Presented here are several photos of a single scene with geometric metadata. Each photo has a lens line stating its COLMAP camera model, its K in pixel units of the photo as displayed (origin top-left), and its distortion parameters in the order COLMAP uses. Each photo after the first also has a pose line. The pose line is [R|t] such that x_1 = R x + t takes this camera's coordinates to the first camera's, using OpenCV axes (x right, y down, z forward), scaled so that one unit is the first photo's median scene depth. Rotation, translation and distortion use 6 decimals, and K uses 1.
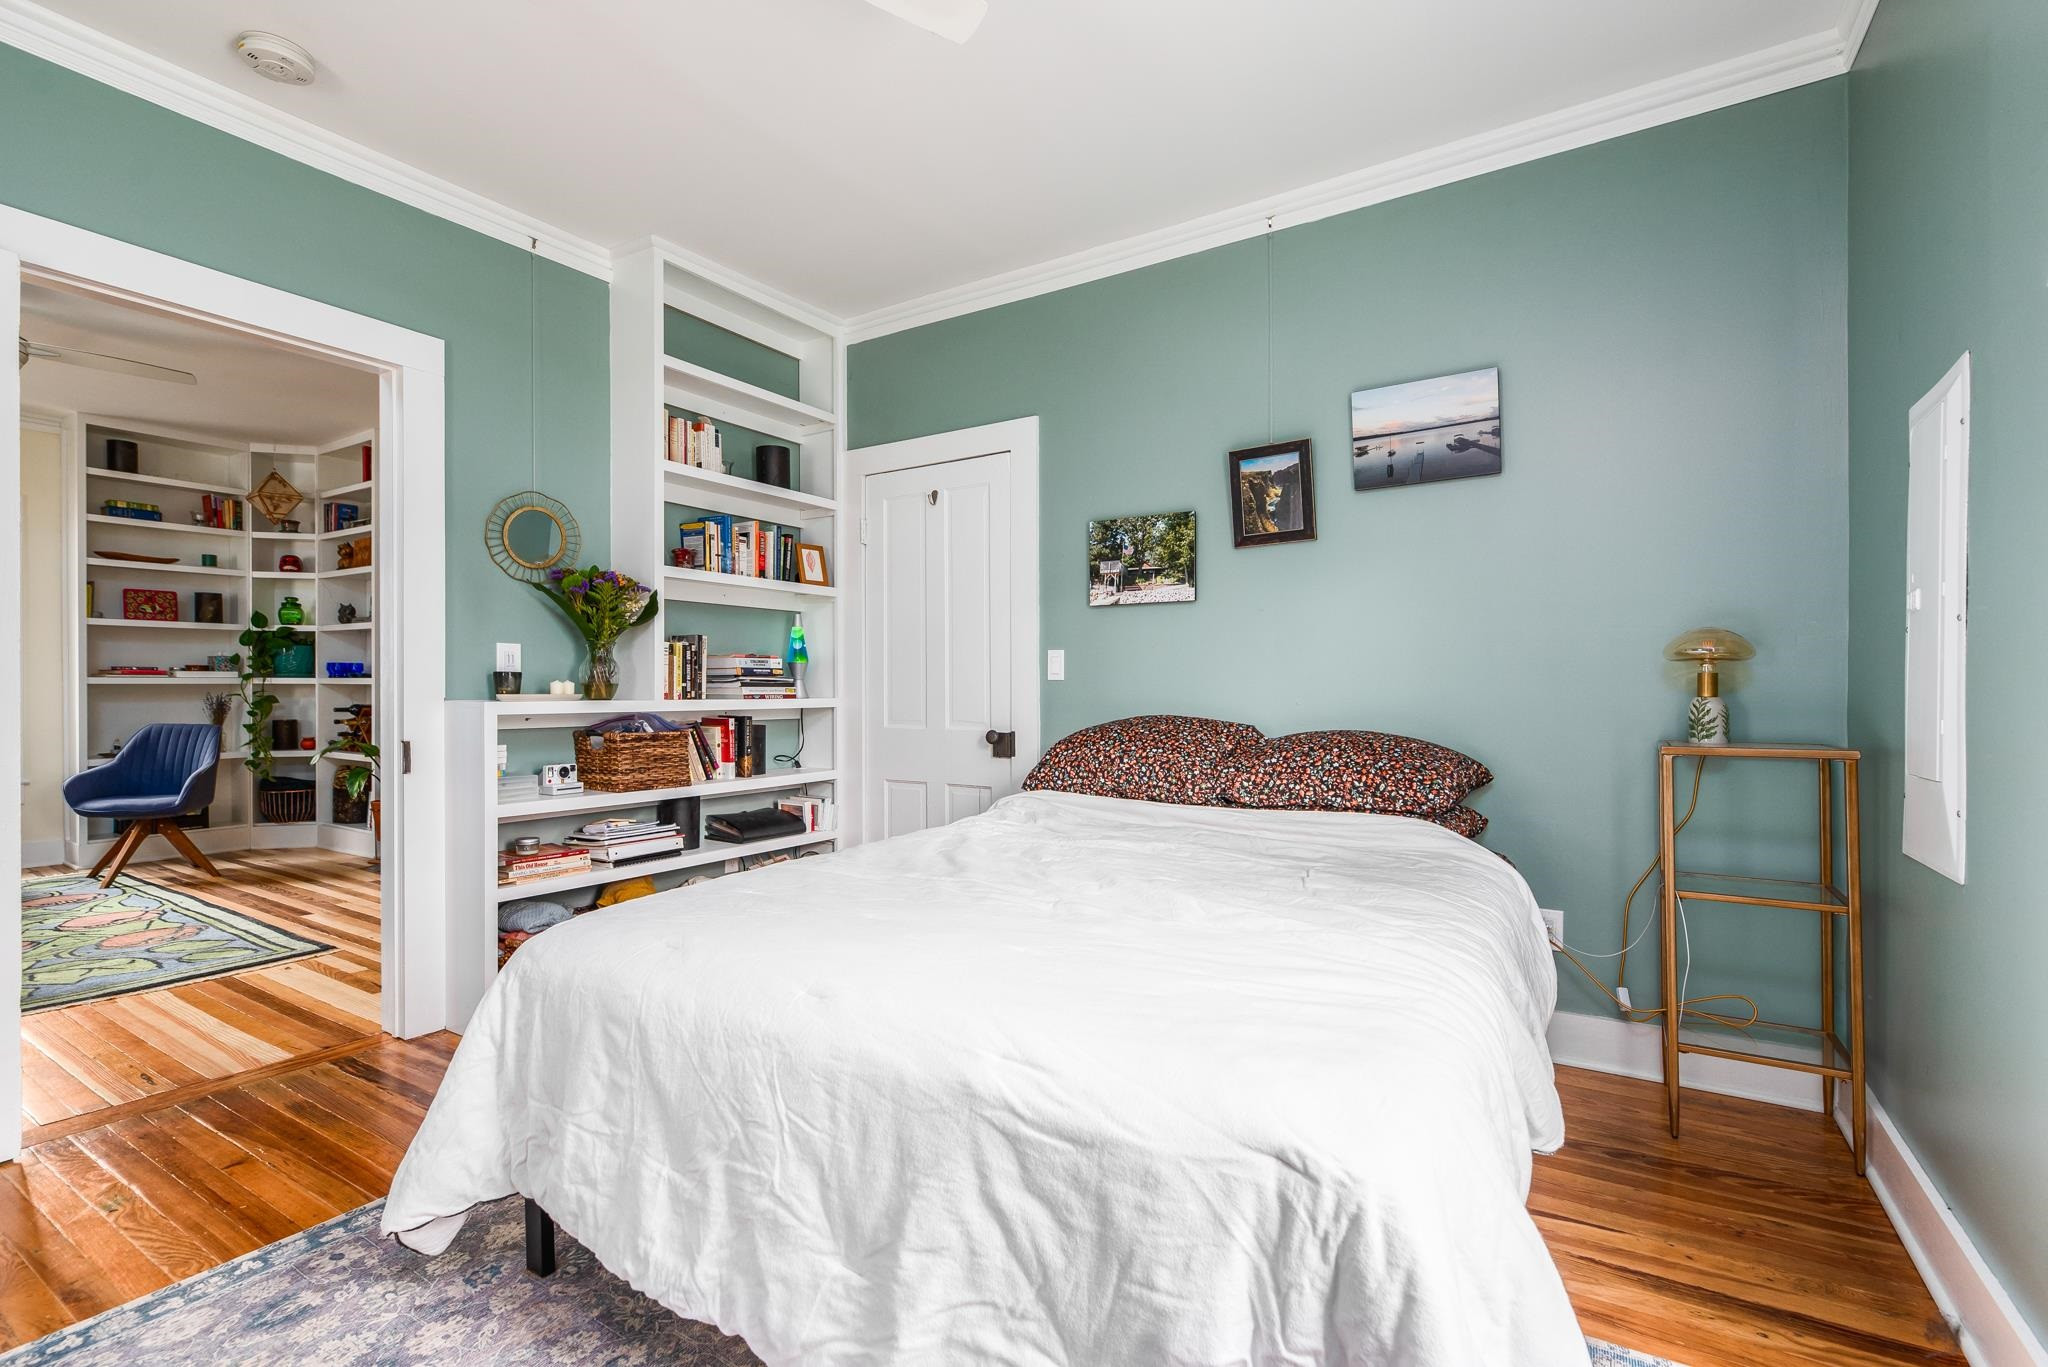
lens RADIAL K [[939.0, 0, 1023.7], [0, 939.0, 685.9], [0, 0, 1]] dist [0.000444, 0.001755]
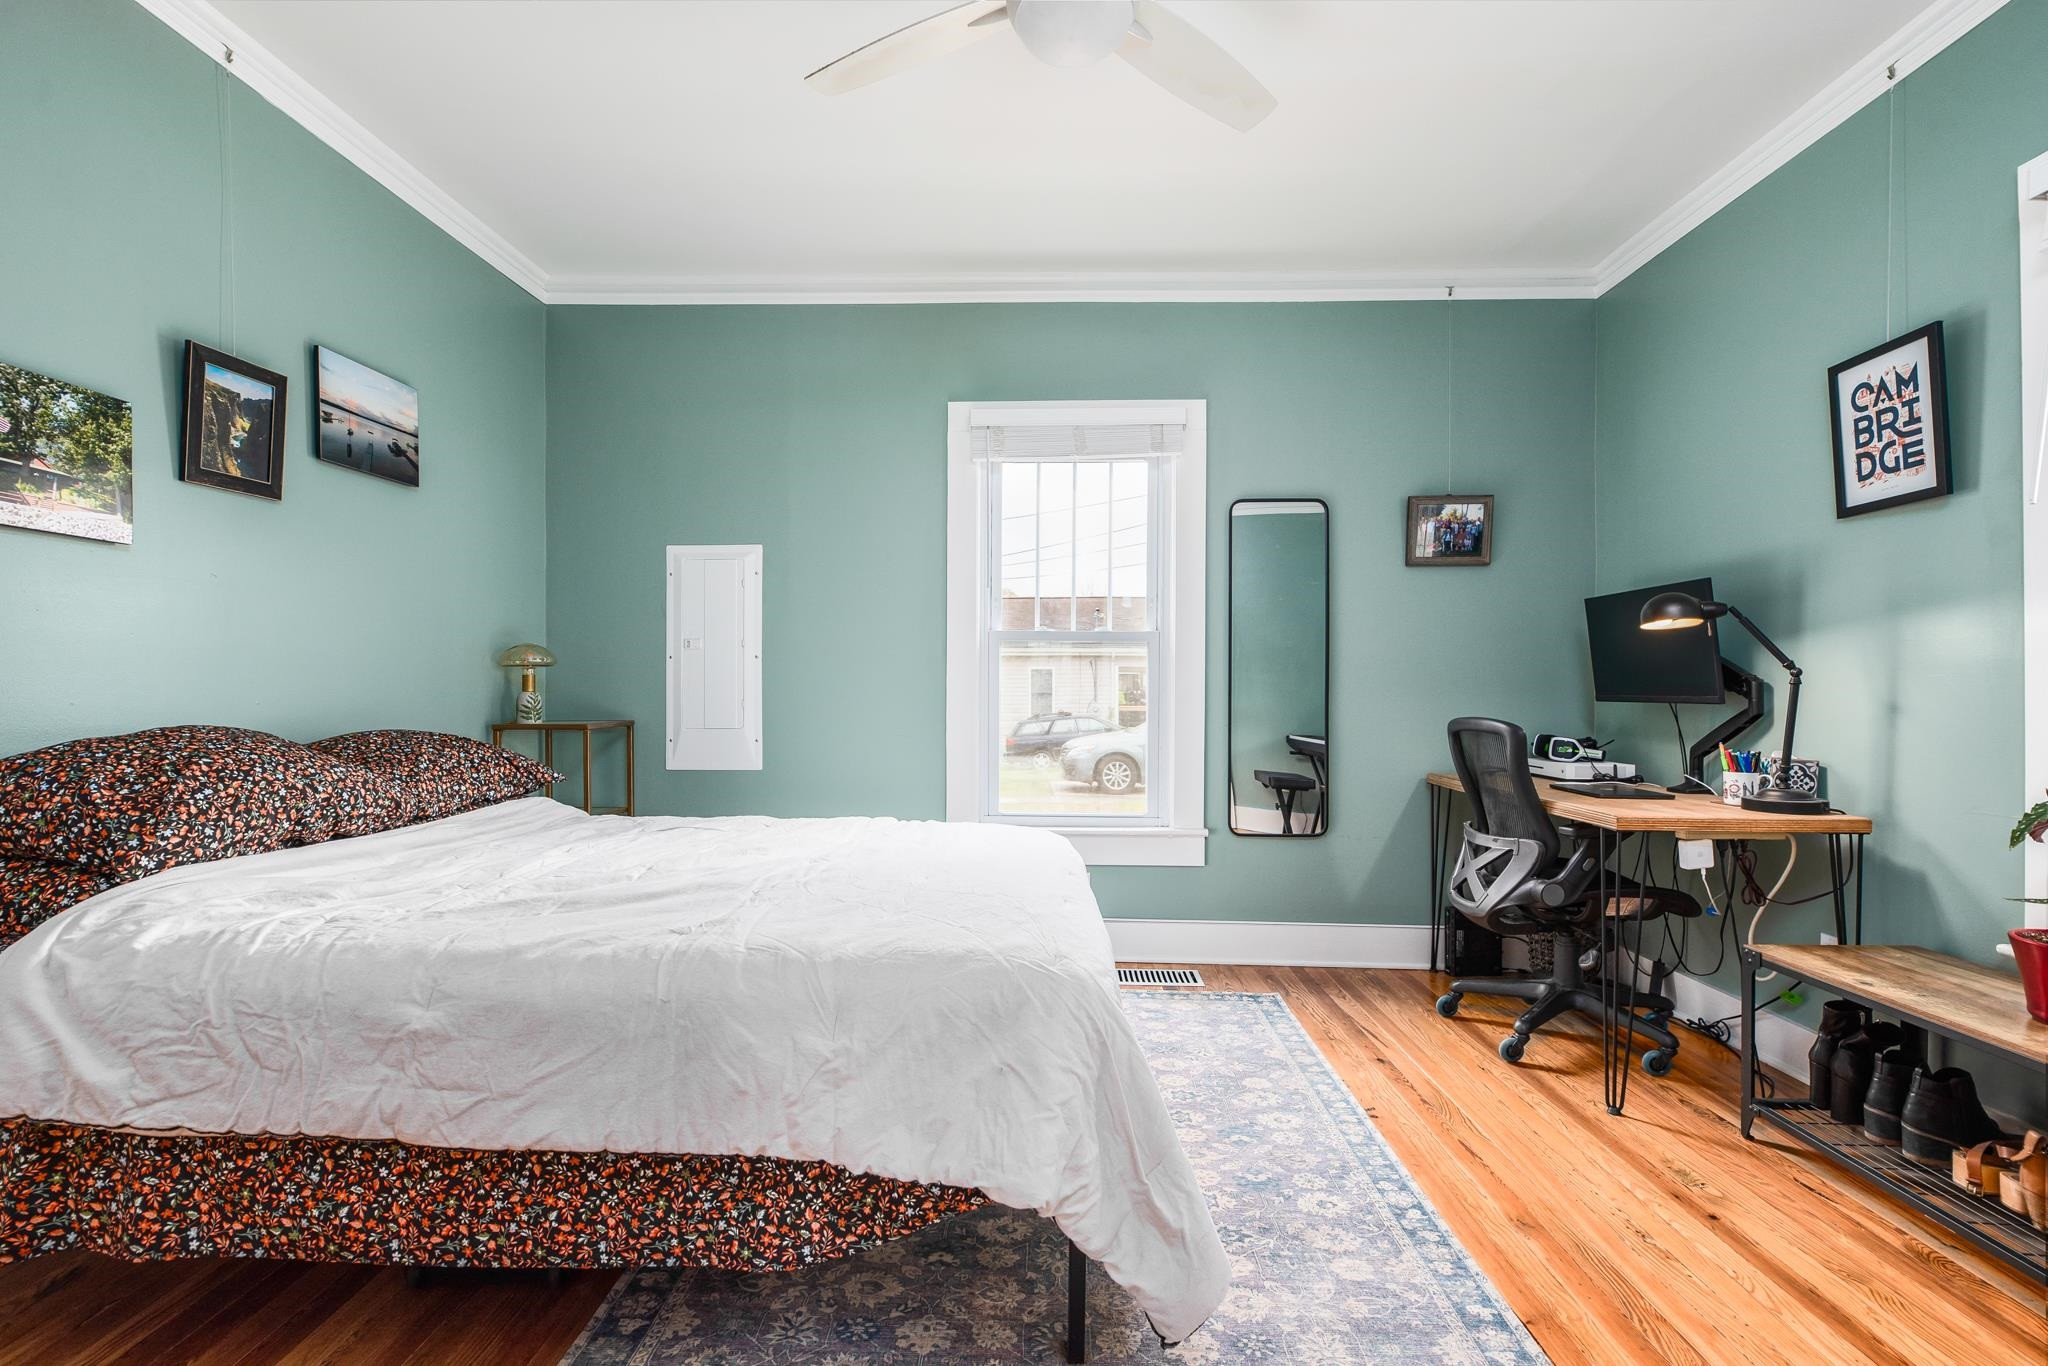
lens RADIAL K [[939.0, 0, 1021.7], [0, 939.0, 678.4], [0, 0, 1]] dist [0.000444, 0.001755]
pose [[-0.511053, 0.006494, 0.859524, -0.326224], [-0.007541, 0.999899, -0.012039, 0.001170], [-0.859516, -0.012634, -0.510953, 0.392890]]
